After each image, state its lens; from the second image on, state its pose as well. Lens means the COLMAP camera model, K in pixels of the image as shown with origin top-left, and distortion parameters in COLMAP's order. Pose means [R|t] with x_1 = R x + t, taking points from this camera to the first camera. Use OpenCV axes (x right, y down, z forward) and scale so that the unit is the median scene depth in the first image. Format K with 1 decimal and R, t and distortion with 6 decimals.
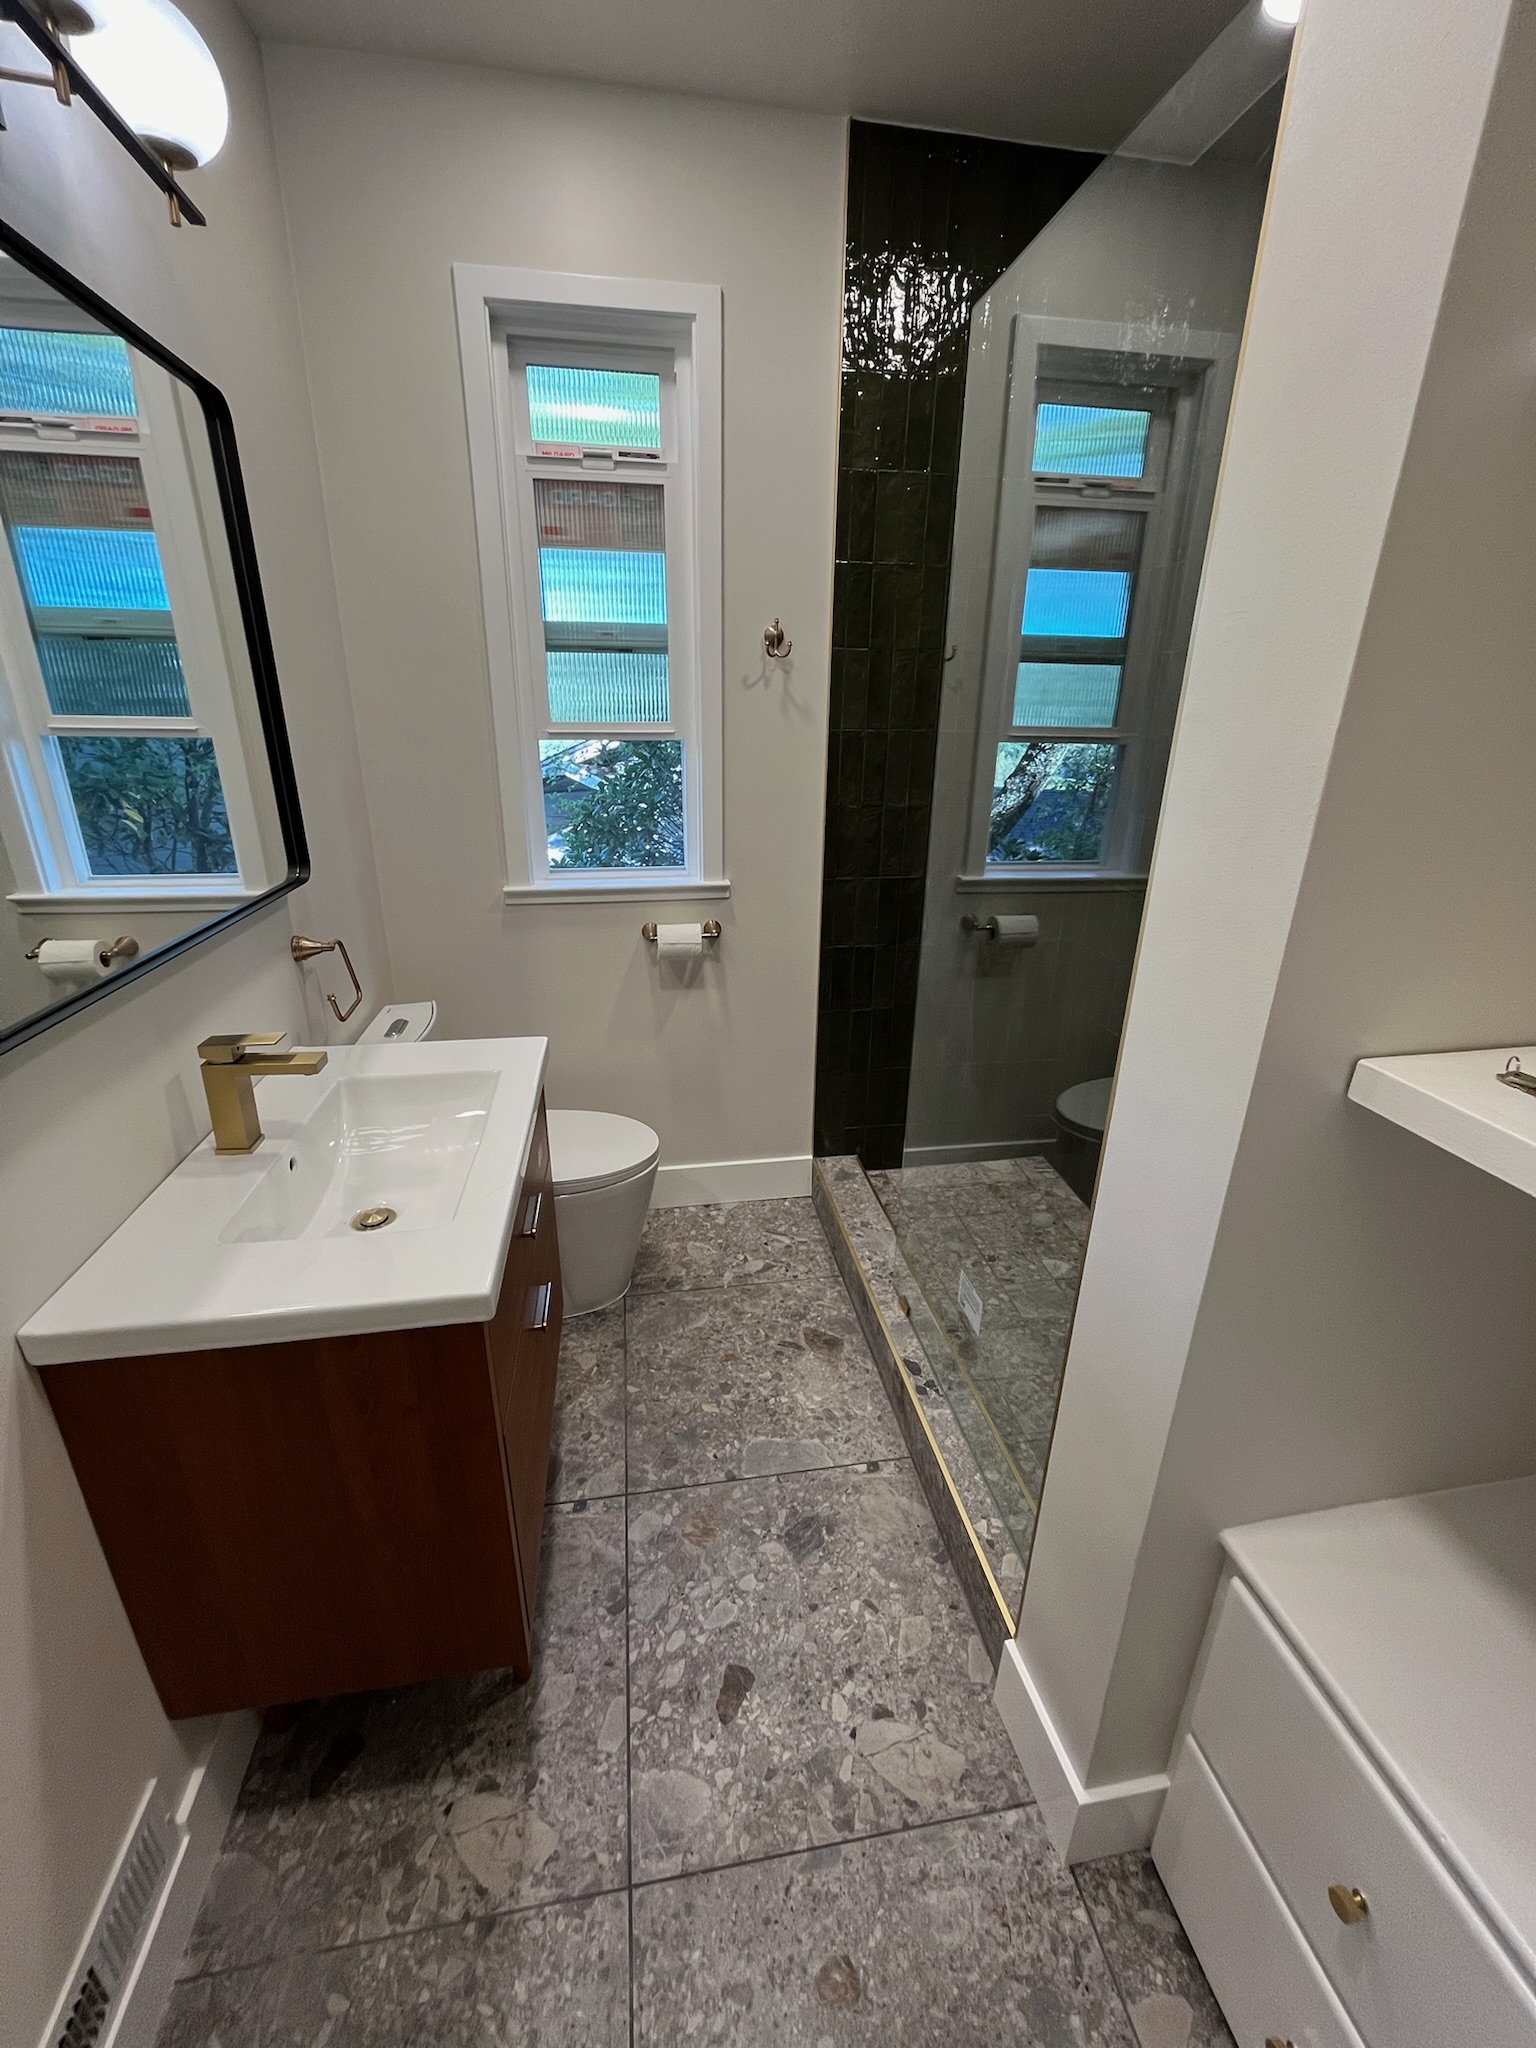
lens RADIAL K [[831.0, 0, 765.4], [0, 831.0, 1018.8], [0, 0, 1]] dist [-0.003327, 0.000320]
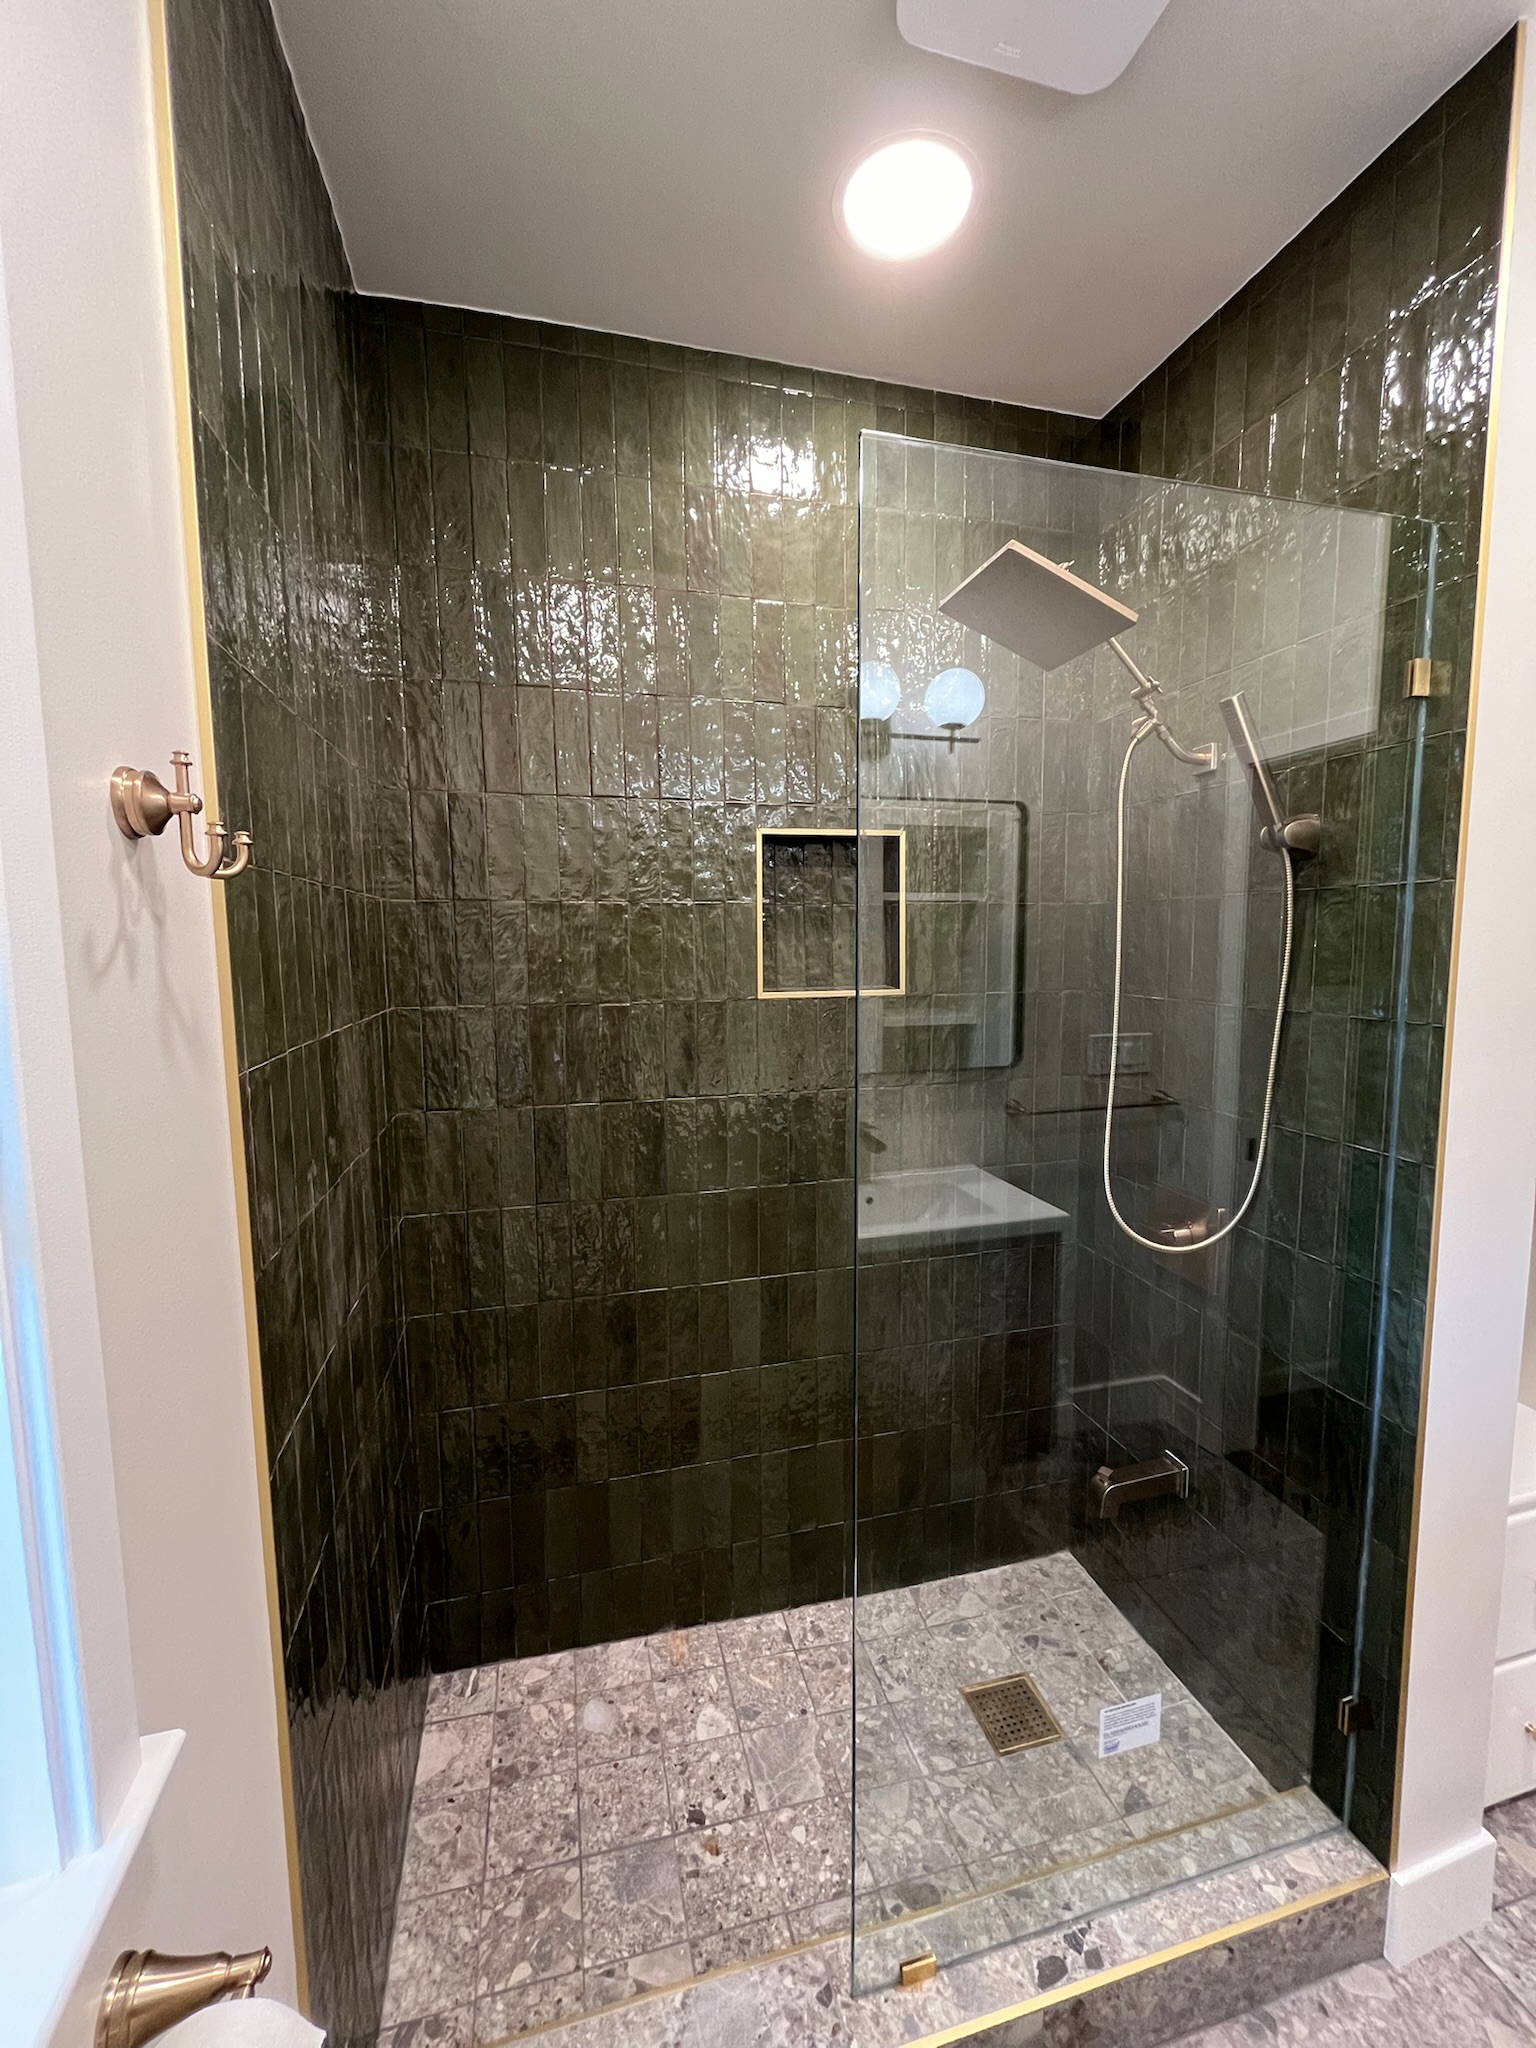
lens RADIAL K [[831.0, 0, 762.8], [0, 831.0, 1019.4], [0, 0, 1]] dist [-0.003327, 0.000320]
pose [[-0.081770, -0.113342, 0.990185, -0.293198], [0.364821, 0.921155, 0.135568, -0.347273], [-0.927480, 0.372325, -0.033973, 0.824231]]
